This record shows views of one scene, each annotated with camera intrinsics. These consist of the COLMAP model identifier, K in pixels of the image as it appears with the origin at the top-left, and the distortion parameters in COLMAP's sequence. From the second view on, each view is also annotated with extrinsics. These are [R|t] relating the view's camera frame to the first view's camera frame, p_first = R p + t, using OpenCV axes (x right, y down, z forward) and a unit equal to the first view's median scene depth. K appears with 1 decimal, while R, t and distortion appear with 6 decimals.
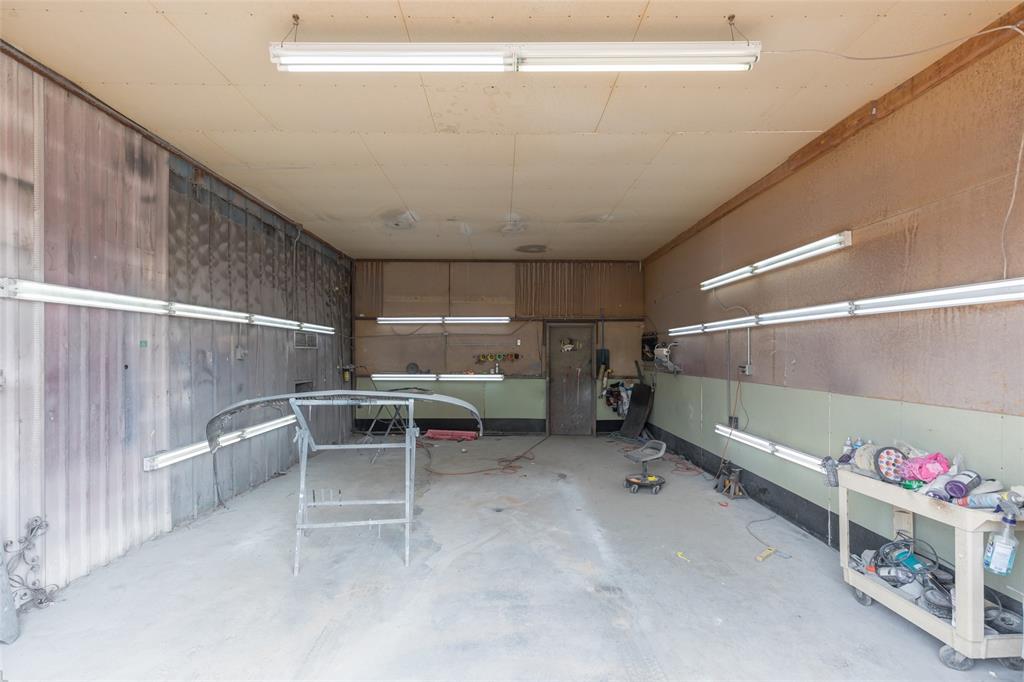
lens RADIAL K [[468.5, 0, 498.5], [0, 468.5, 357.6], [0, 0, 1]] dist [0.010489, -0.003266]
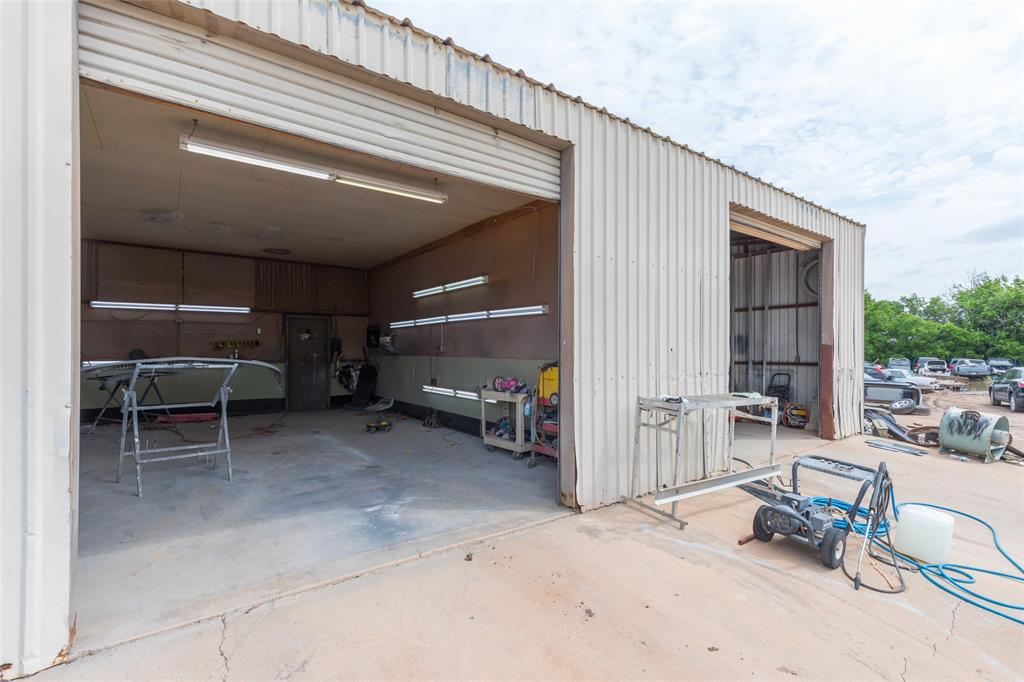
lens RADIAL K [[468.5, 0, 507.5], [0, 468.5, 348.3], [0, 0, 1]] dist [0.010489, -0.003266]
pose [[0.804638, 0.001104, 0.593764, -0.192478], [0.005953, 0.999933, -0.009927, 0.031696], [-0.593735, 0.011522, 0.804578, -0.341135]]
